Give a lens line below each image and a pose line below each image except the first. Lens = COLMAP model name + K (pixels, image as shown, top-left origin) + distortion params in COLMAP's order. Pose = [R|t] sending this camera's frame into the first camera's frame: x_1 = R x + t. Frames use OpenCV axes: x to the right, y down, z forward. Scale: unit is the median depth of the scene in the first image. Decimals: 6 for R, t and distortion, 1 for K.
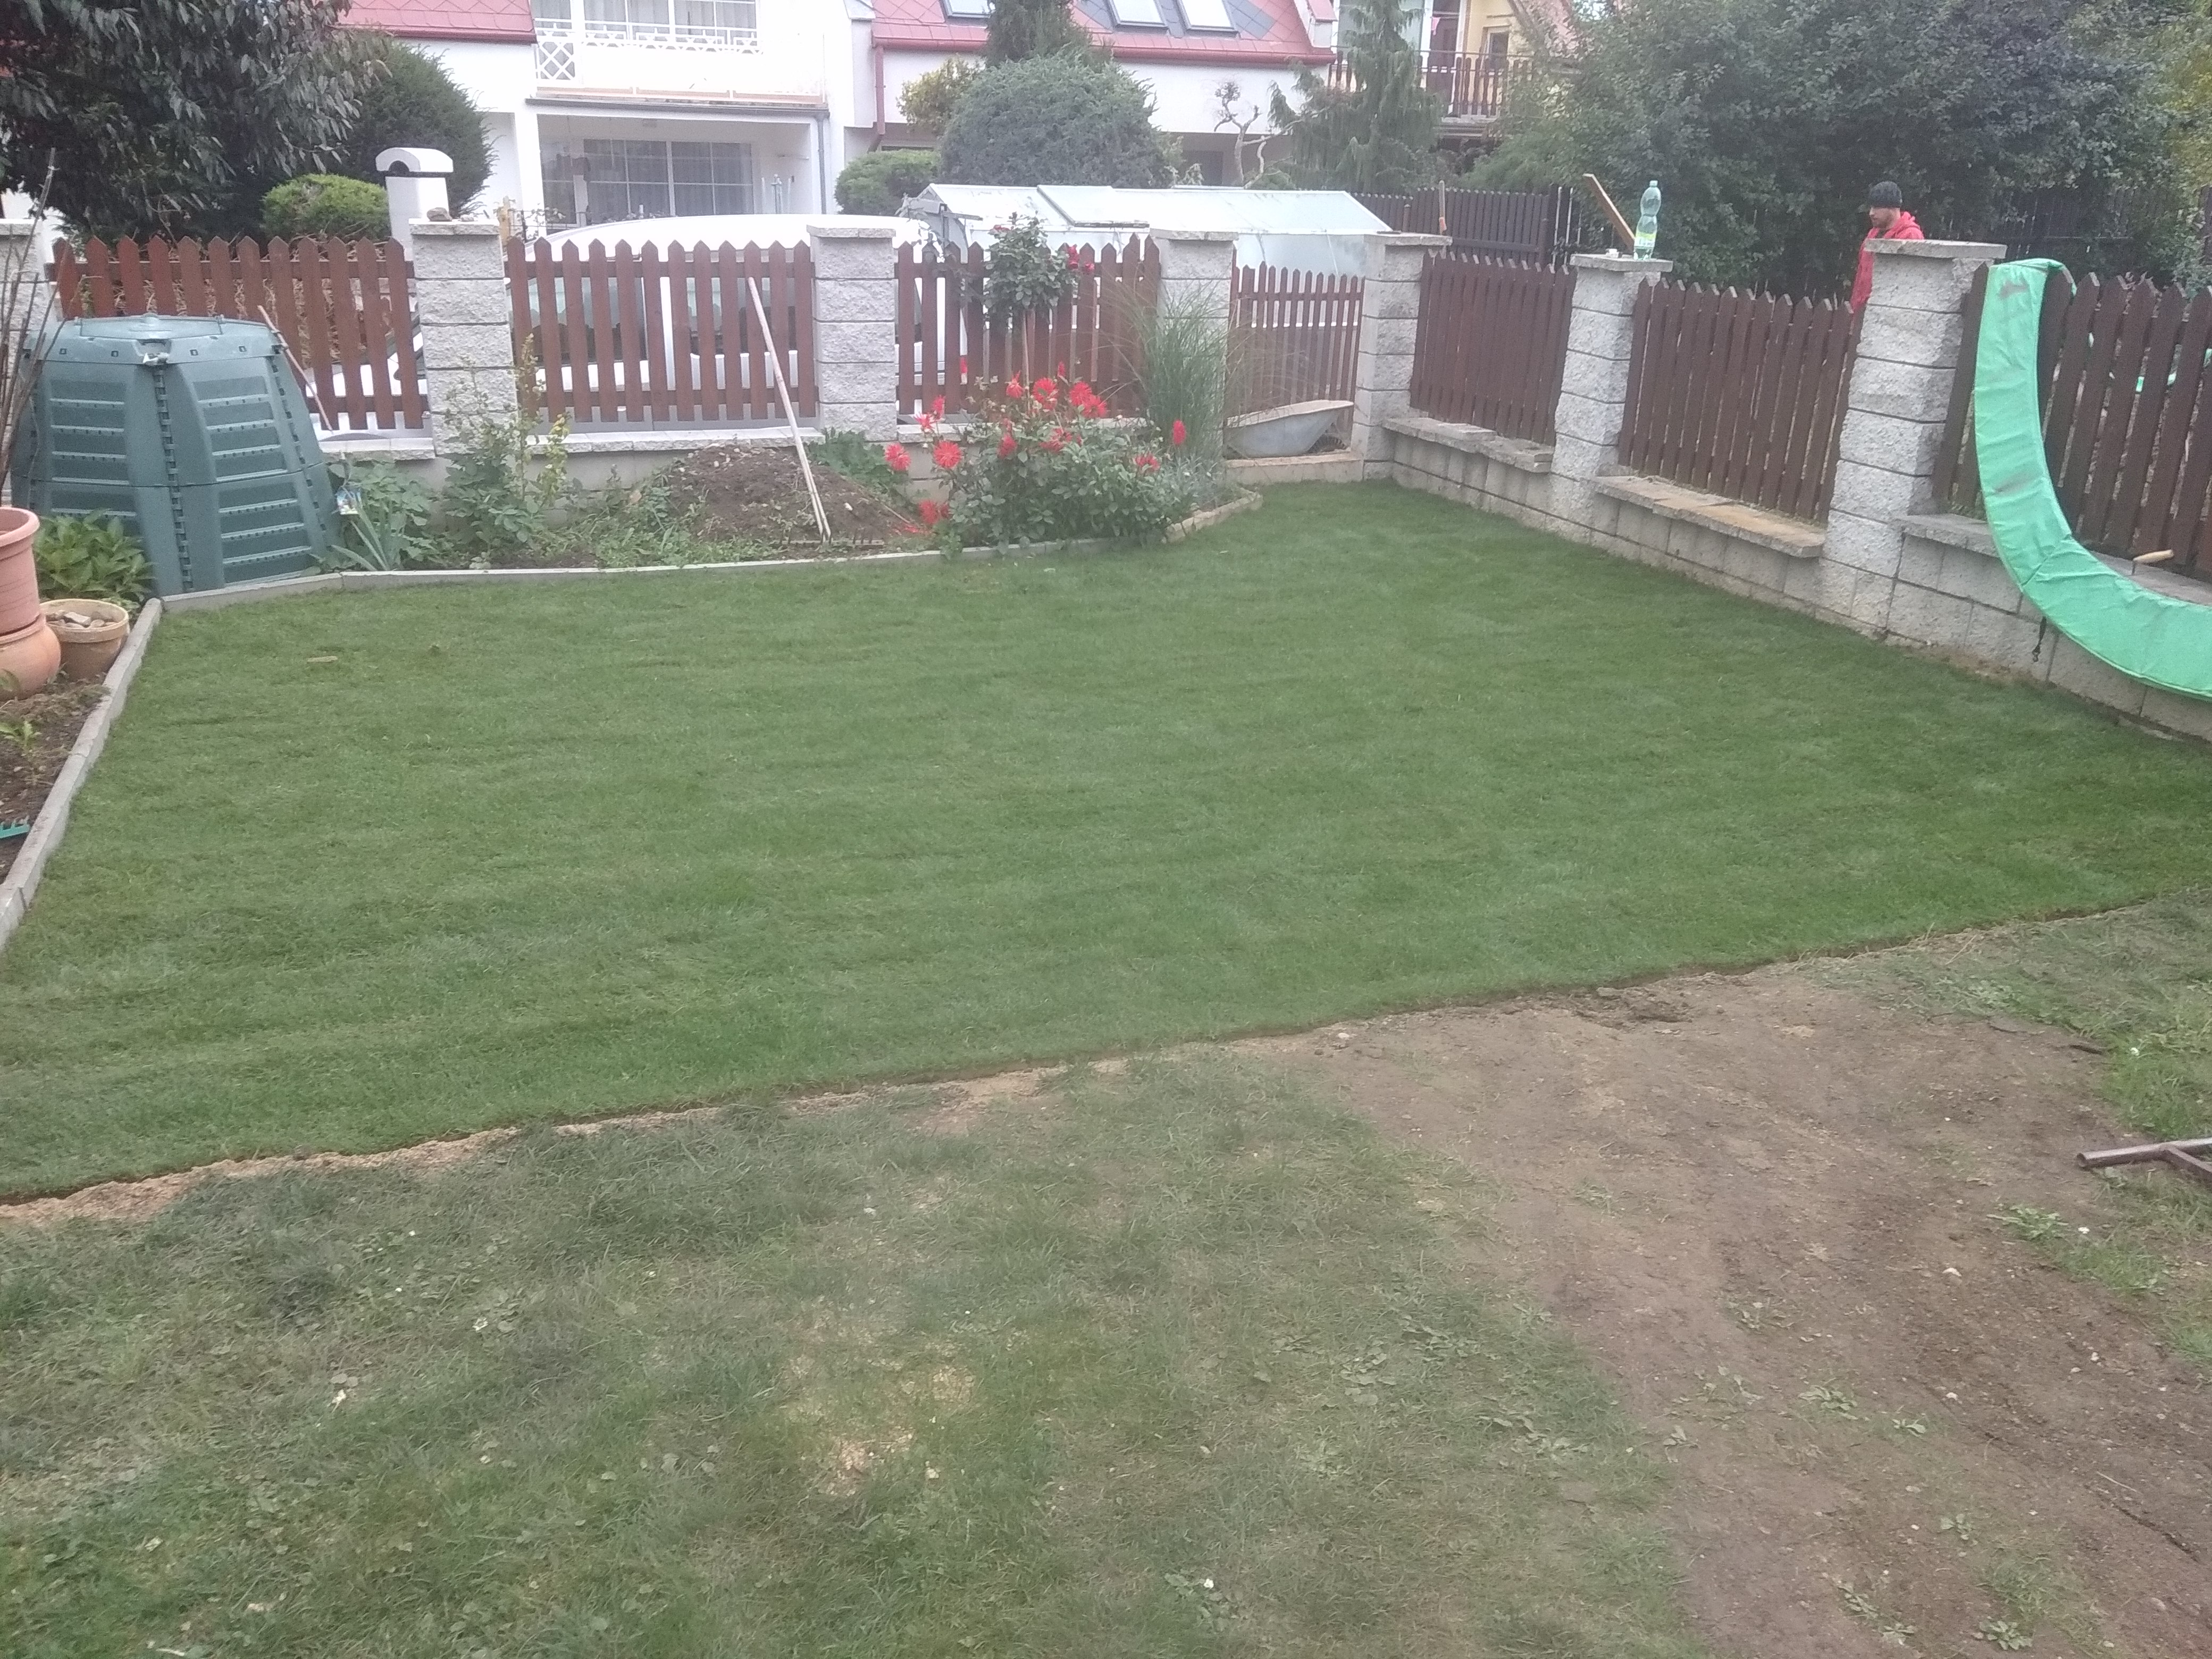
lens RADIAL K [[1795.7, 0, 1111.4], [0, 1795.7, 830.6], [0, 0, 1]] dist [0.089435, -0.147216]
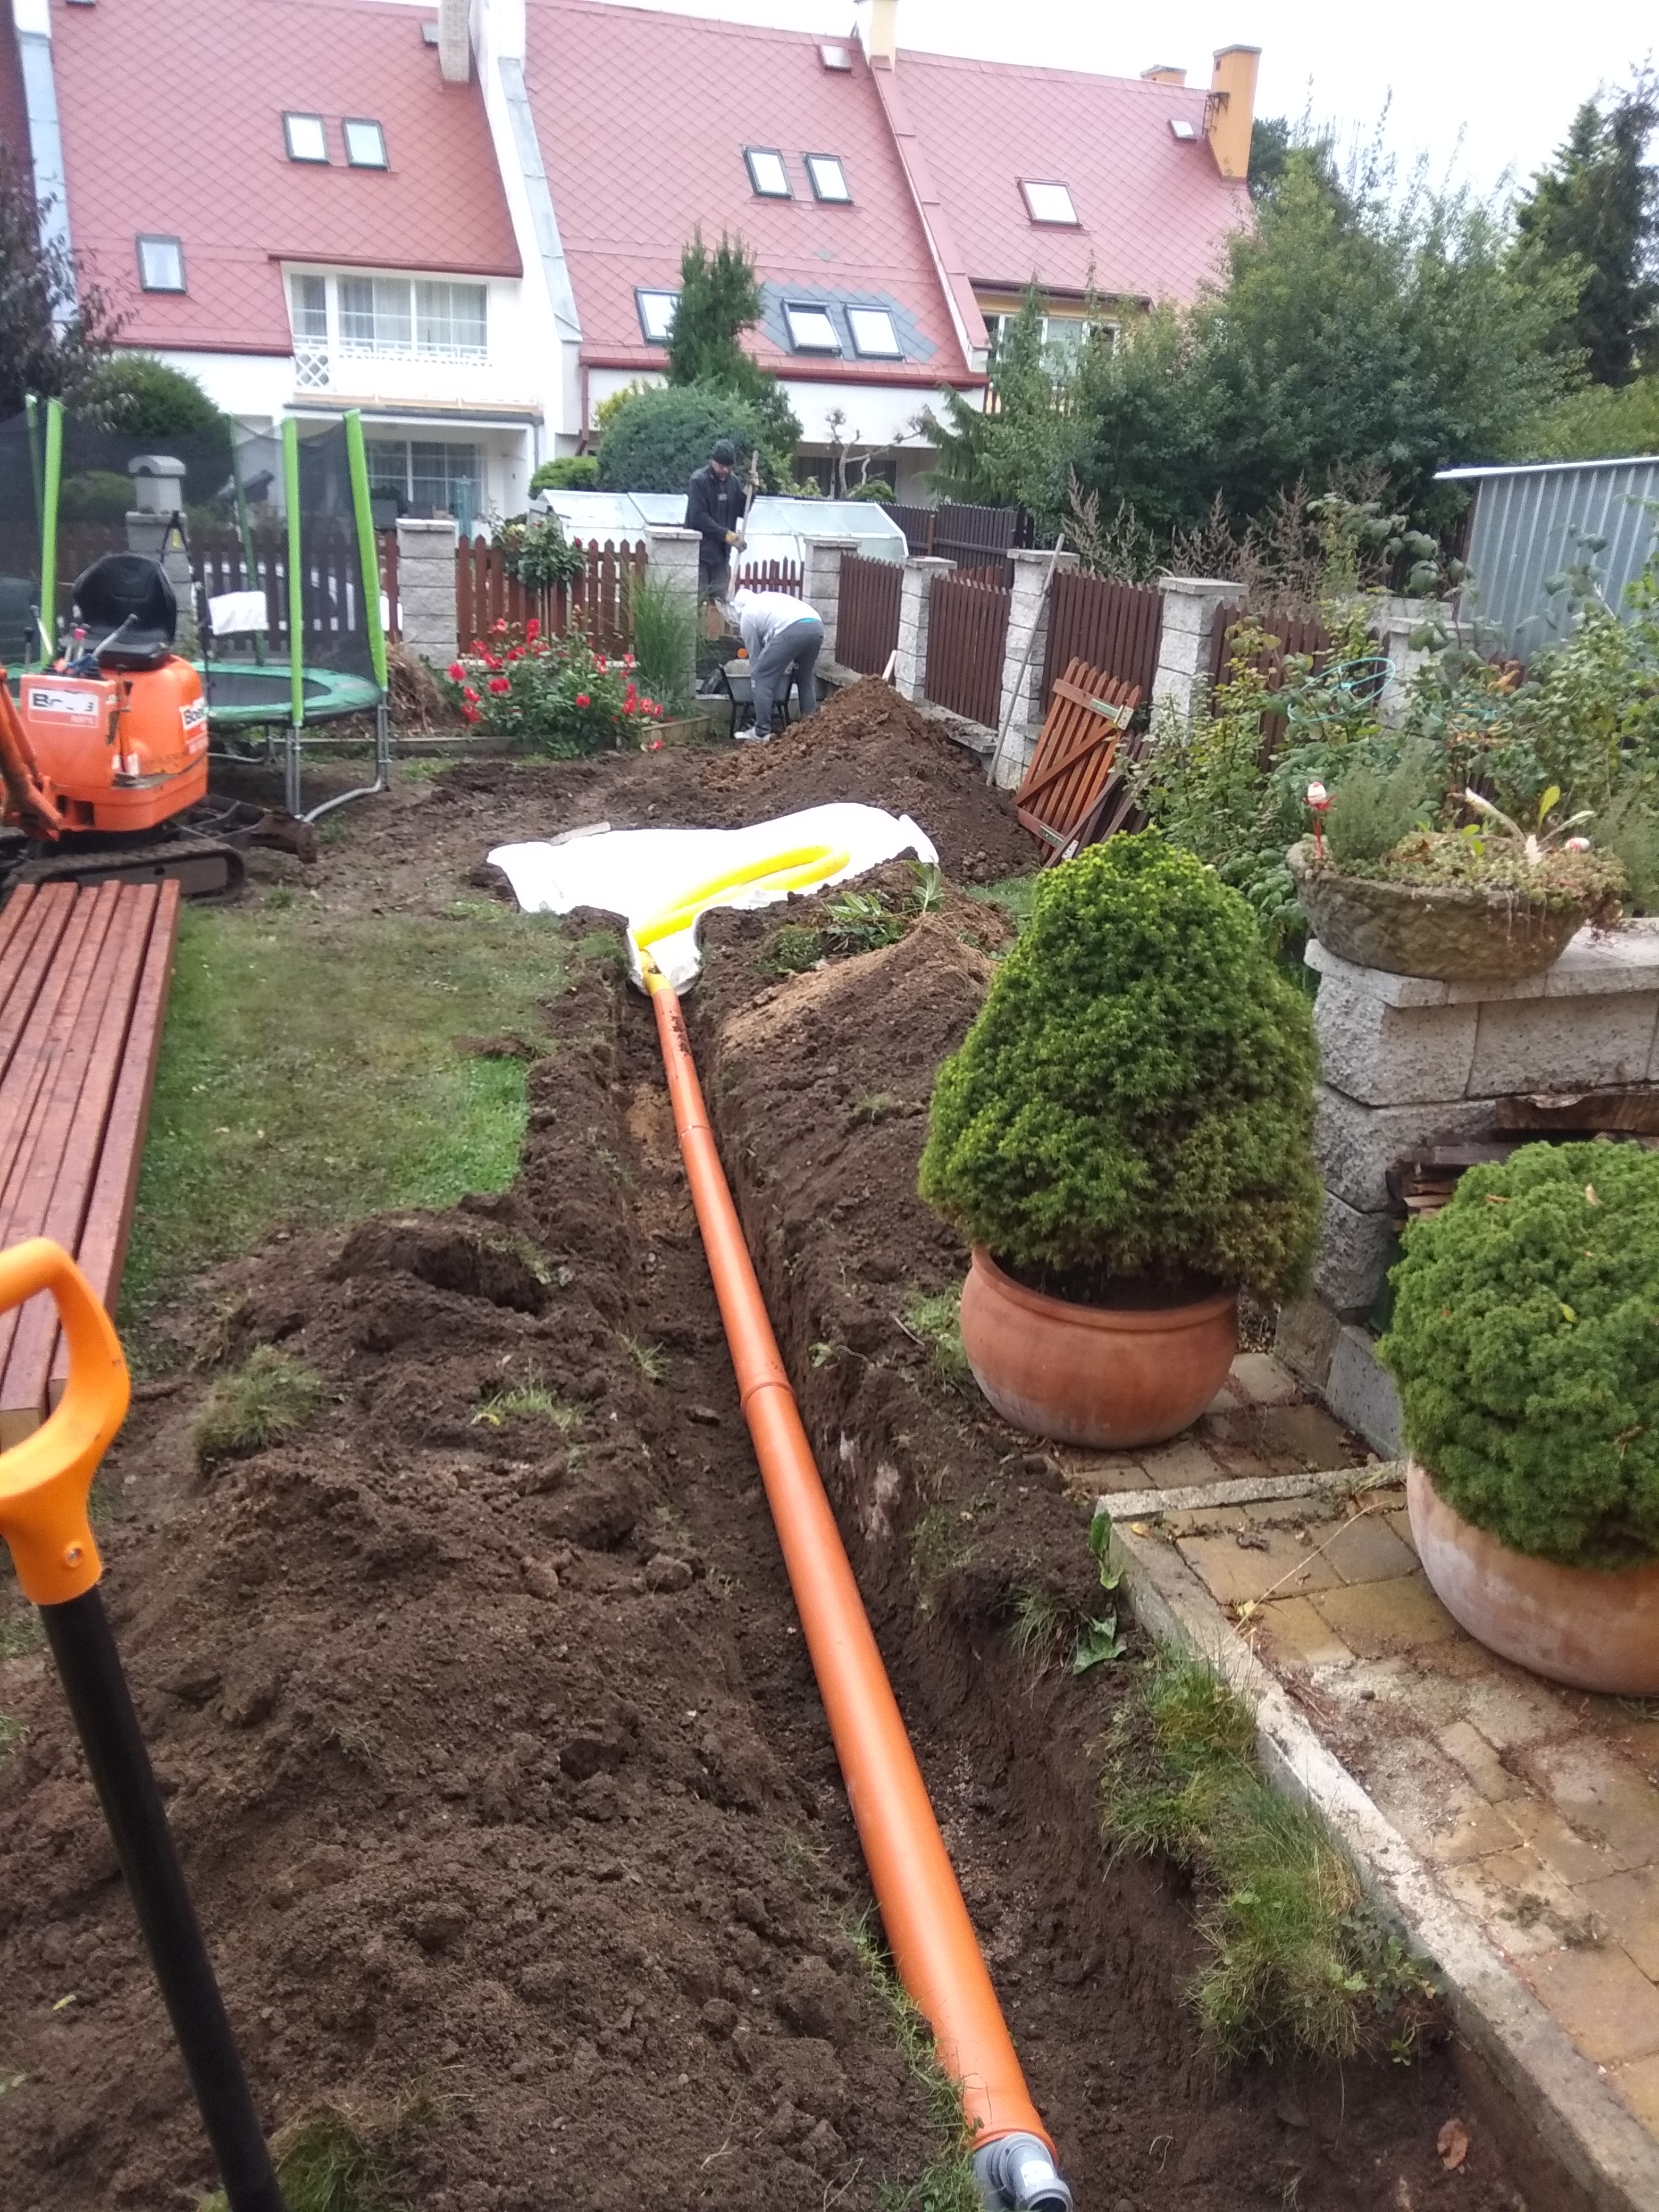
lens RADIAL K [[1788.2, 0, 829.3], [0, 1788.2, 1168.9], [0, 0, 1]] dist [0.081823, -0.134458]
pose [[0.998518, 0.040492, -0.036373, 0.282706], [-0.039617, 0.998916, 0.024456, 0.161891], [0.037324, -0.022979, 0.999039, -0.528091]]
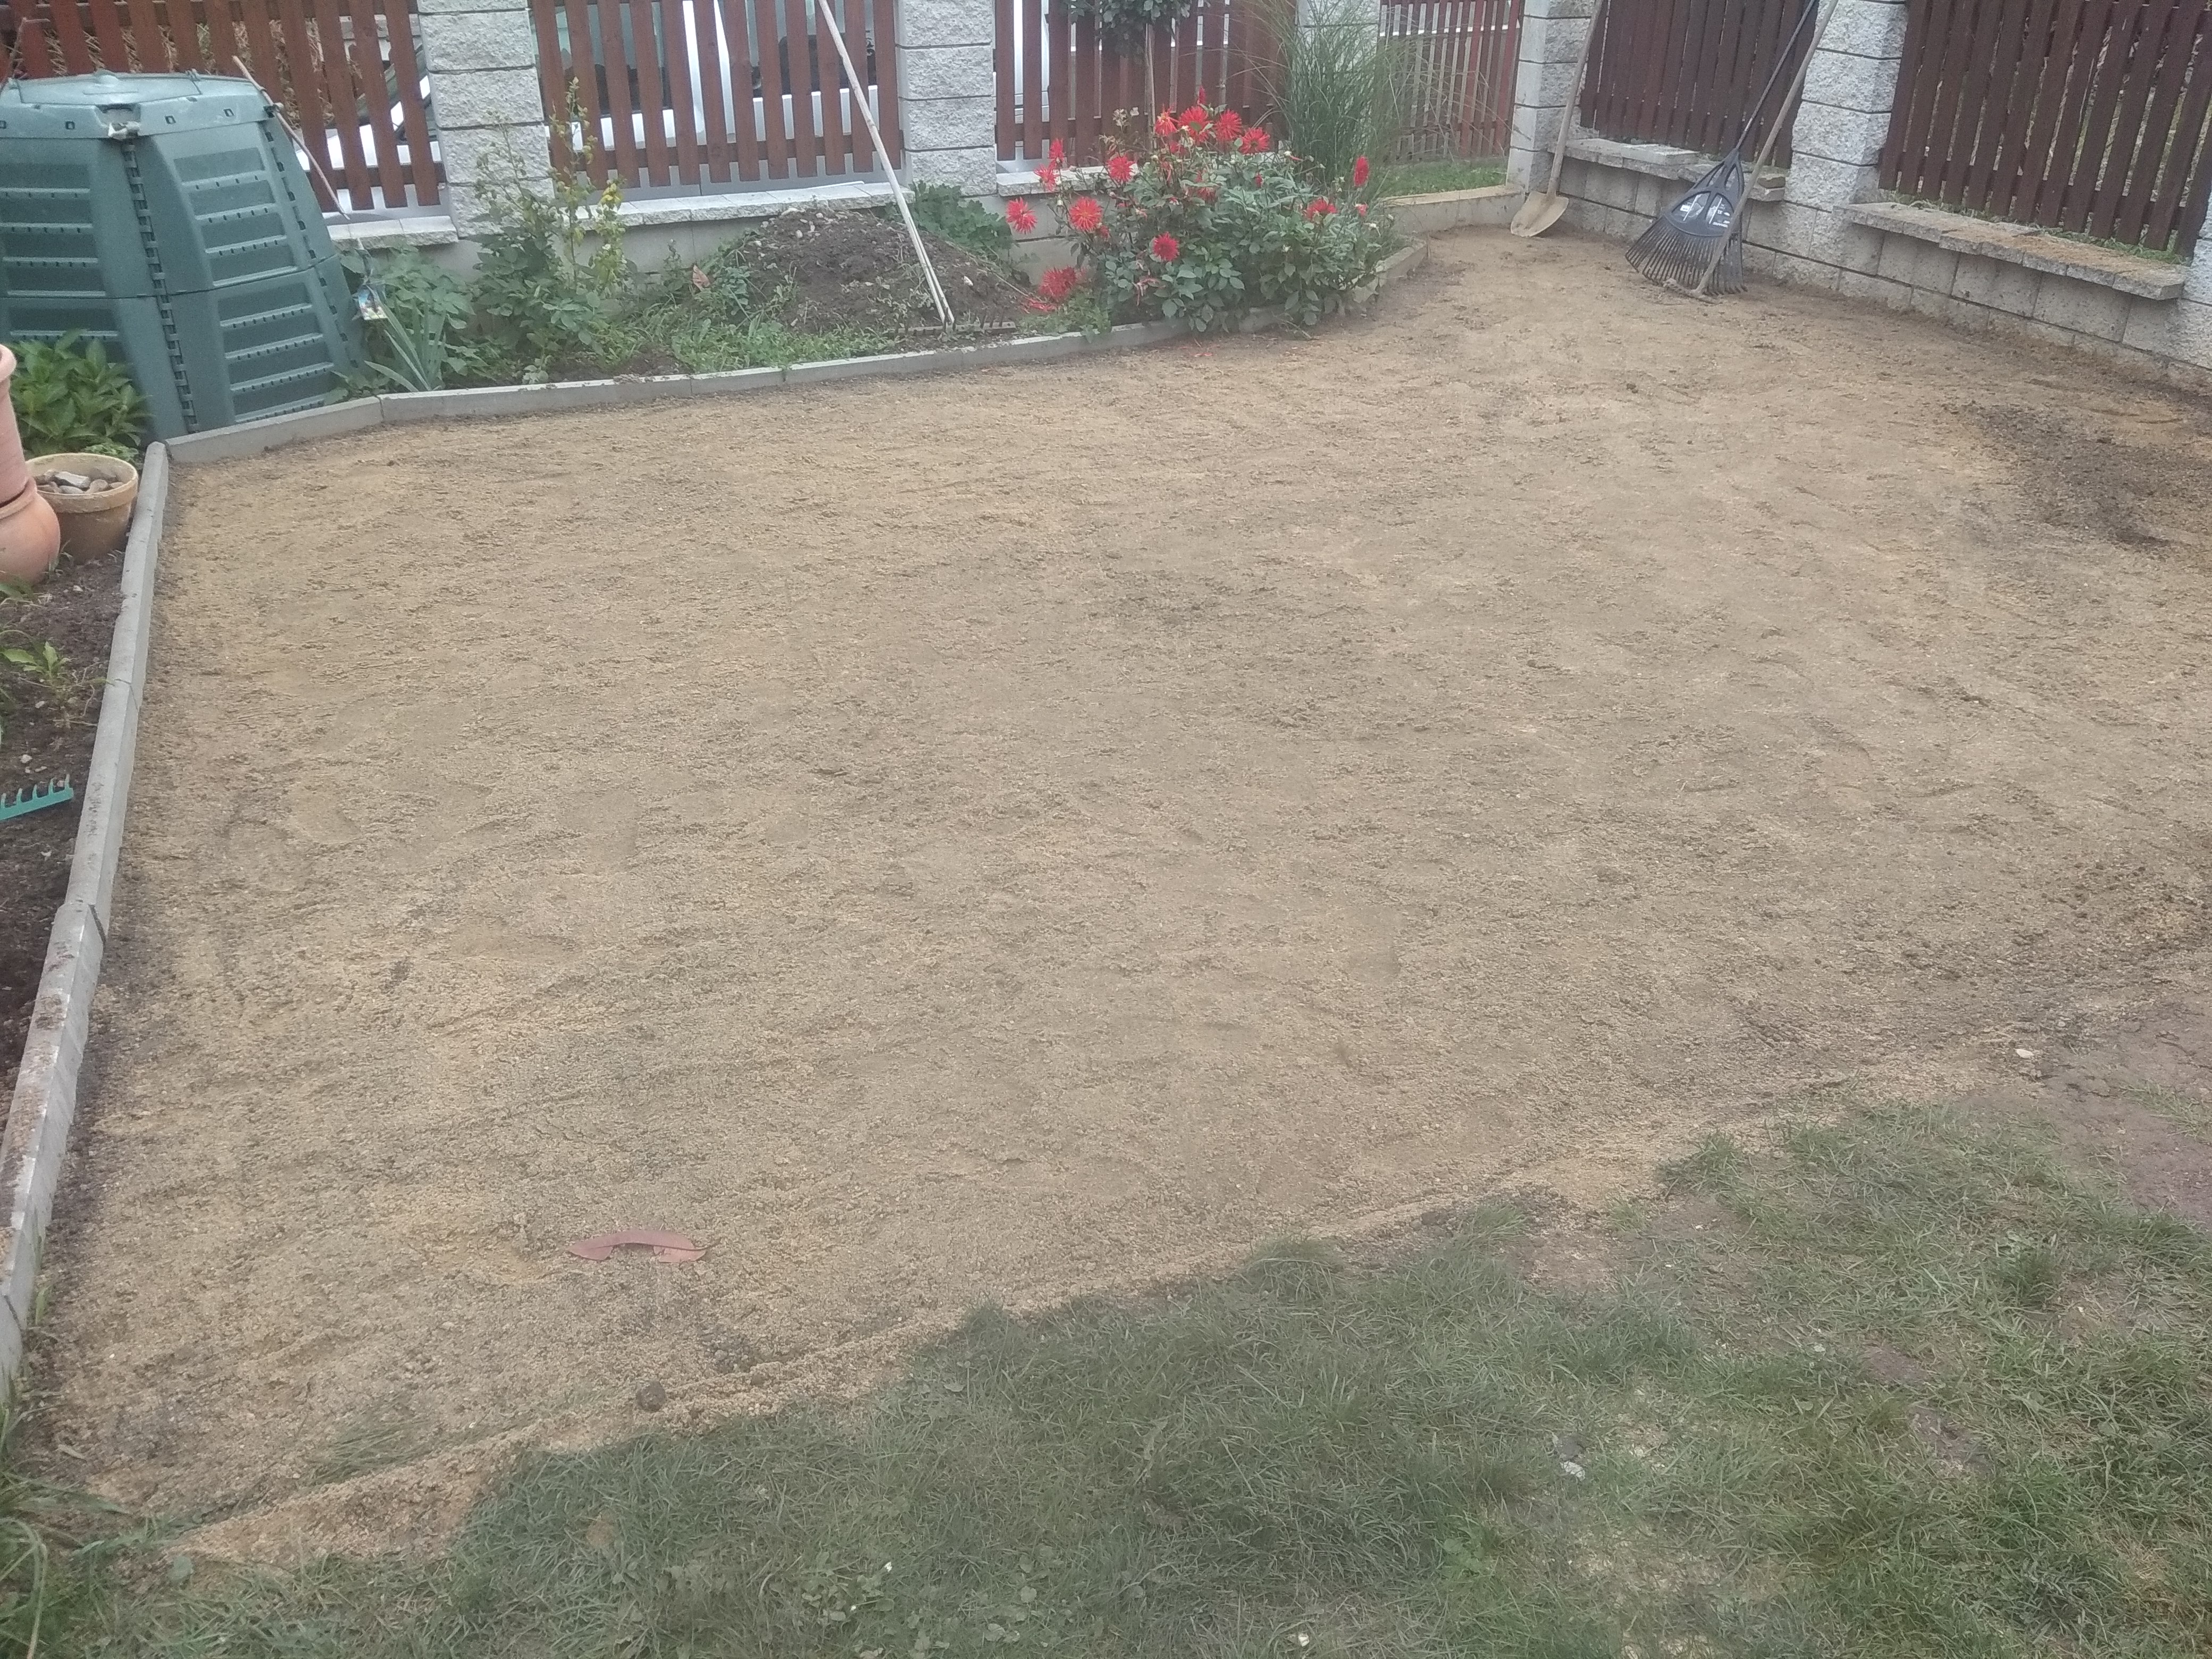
lens RADIAL K [[1820.7, 0, 1104.0], [0, 1820.7, 819.7], [0, 0, 1]] dist [0.057254, -0.093009]
pose [[0.998825, -0.046047, 0.015117, -0.106462], [0.043817, 0.991268, 0.124373, -0.036922], [-0.020712, -0.123564, 0.992120, 0.140947]]
